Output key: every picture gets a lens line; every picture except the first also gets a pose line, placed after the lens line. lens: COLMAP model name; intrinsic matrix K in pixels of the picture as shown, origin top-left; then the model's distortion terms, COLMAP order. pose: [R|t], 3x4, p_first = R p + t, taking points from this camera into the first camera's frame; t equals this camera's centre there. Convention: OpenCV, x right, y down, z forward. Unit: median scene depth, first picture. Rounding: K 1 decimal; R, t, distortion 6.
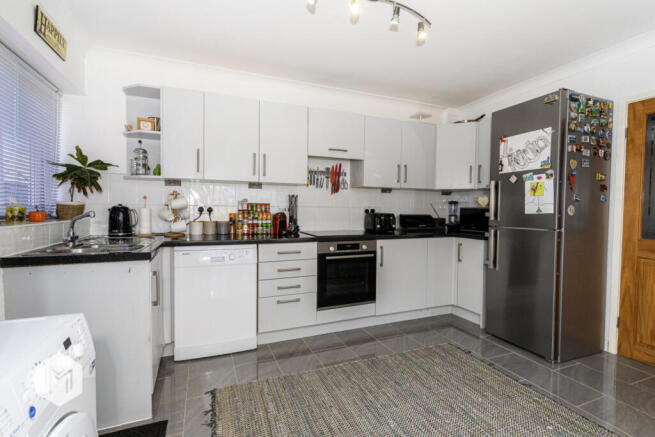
lens RADIAL K [[303.0, 0, 327.3], [0, 303.0, 216.2], [0, 0, 1]] dist [-0.002603, 0.000018]
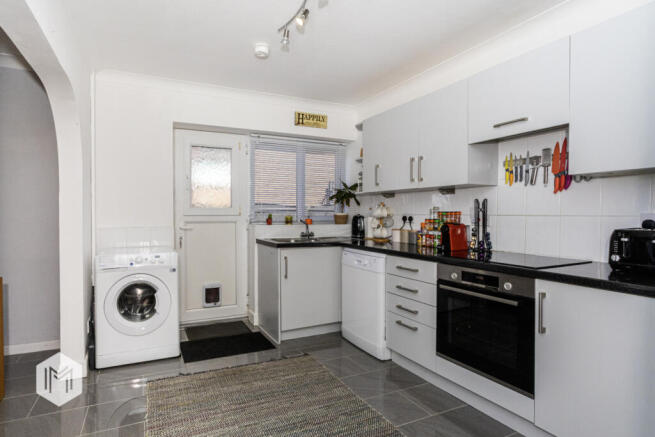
lens RADIAL K [[361.0, 0, 321.9], [0, 361.0, 219.9], [0, 0, 1]] dist [0.003181, 0.001363]
pose [[0.067779, 0.009464, -0.997656, 0.803561], [-0.025103, 0.999655, 0.007777, -0.019625], [0.997385, 0.024517, 0.067993, 0.624743]]
